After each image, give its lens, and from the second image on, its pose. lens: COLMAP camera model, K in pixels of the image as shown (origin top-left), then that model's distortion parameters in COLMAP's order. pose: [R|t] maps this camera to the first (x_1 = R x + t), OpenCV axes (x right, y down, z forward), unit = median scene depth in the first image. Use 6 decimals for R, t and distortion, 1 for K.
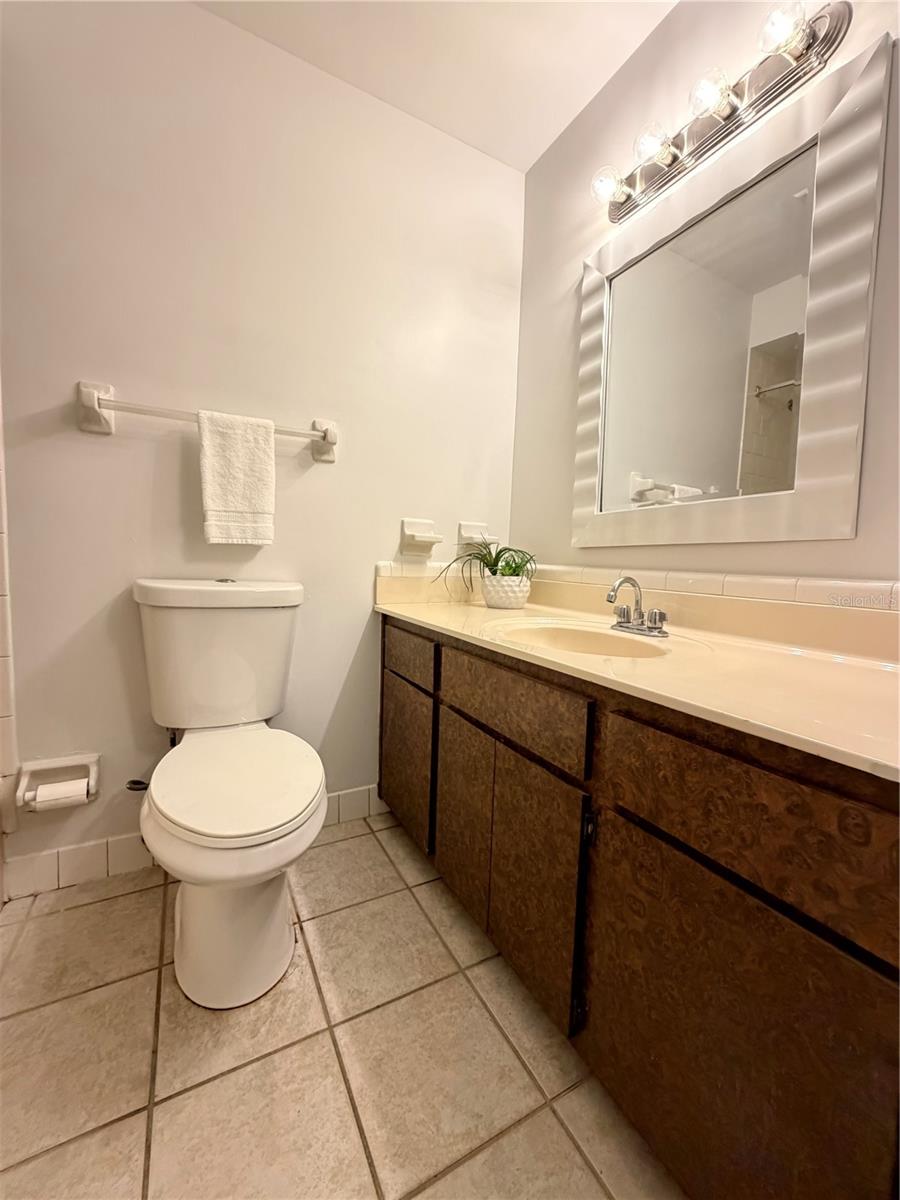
lens RADIAL K [[478.2, 0, 452.1], [0, 478.2, 599.5], [0, 0, 1]] dist [-0.000308, 0.000528]
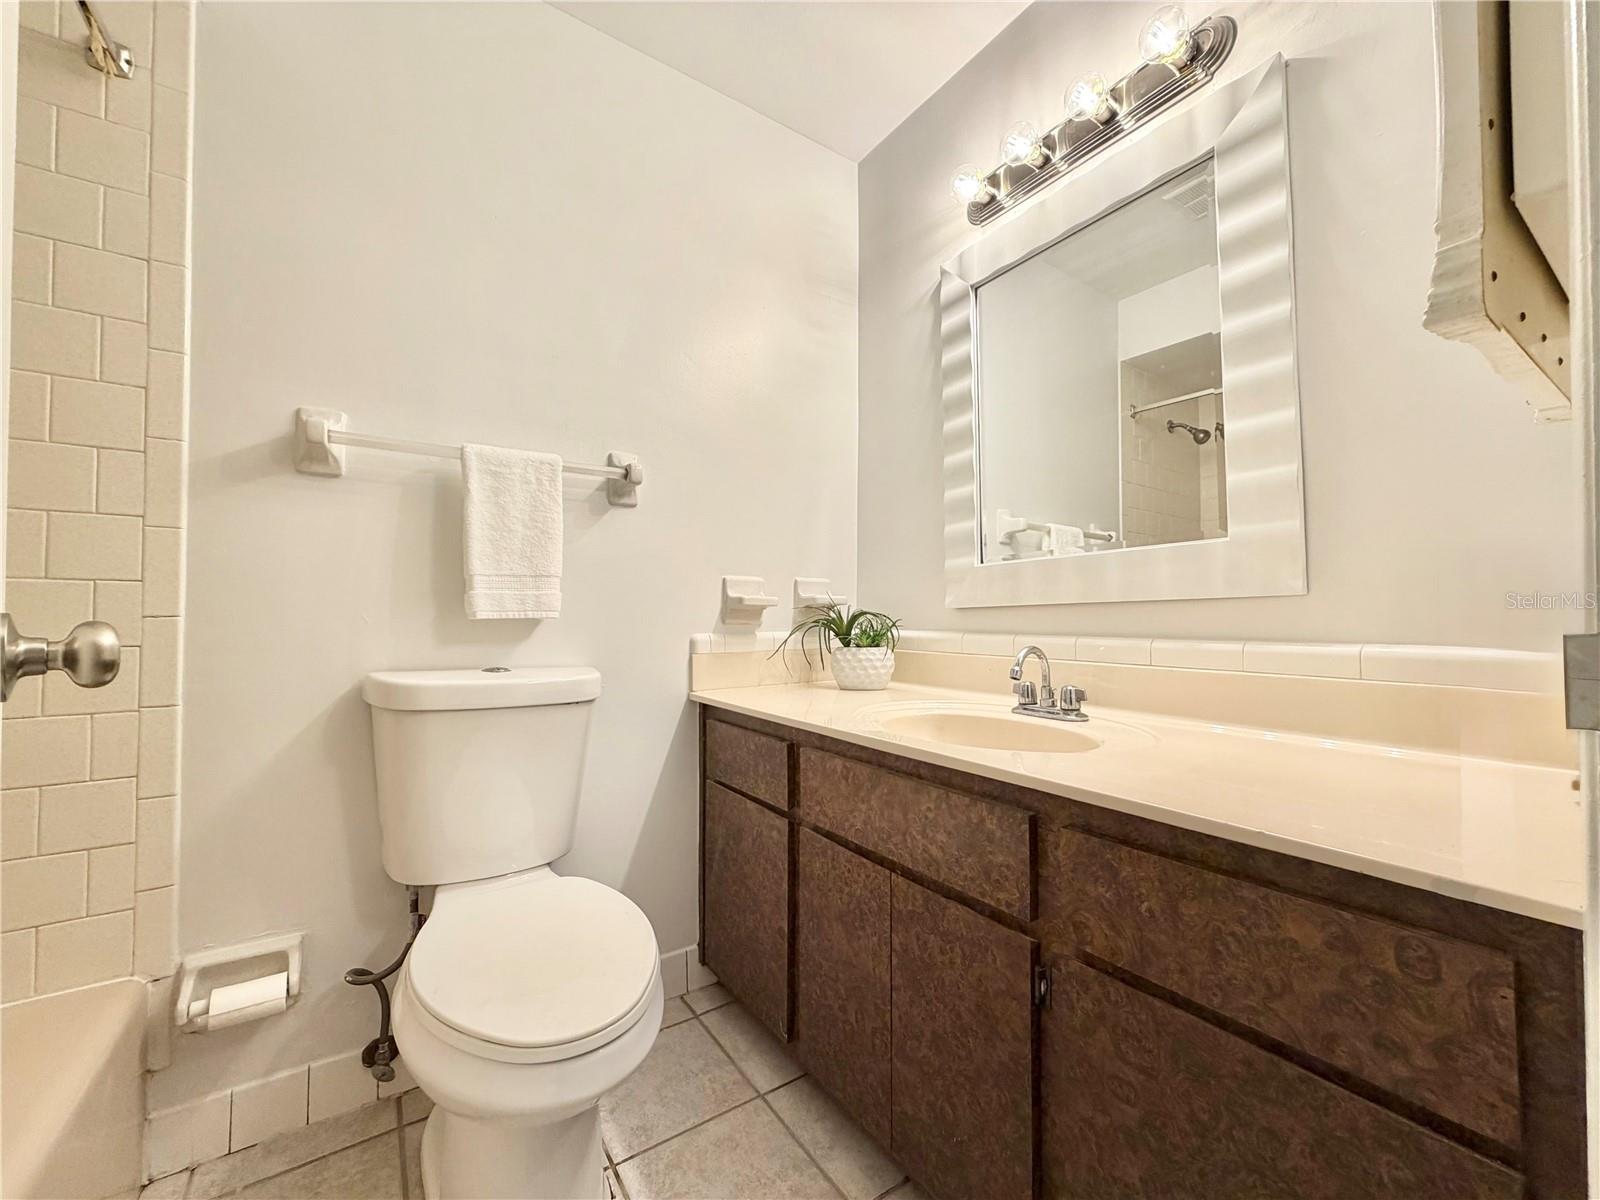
lens RADIAL K [[637.6, 0, 792.3], [0, 637.6, 604.0], [0, 0, 1]] dist [-0.000308, 0.000528]
pose [[0.994665, -0.029538, 0.098837, -0.129659], [0.039479, 0.994185, -0.100186, -0.026092], [-0.095303, 0.103554, 0.990047, -0.015575]]
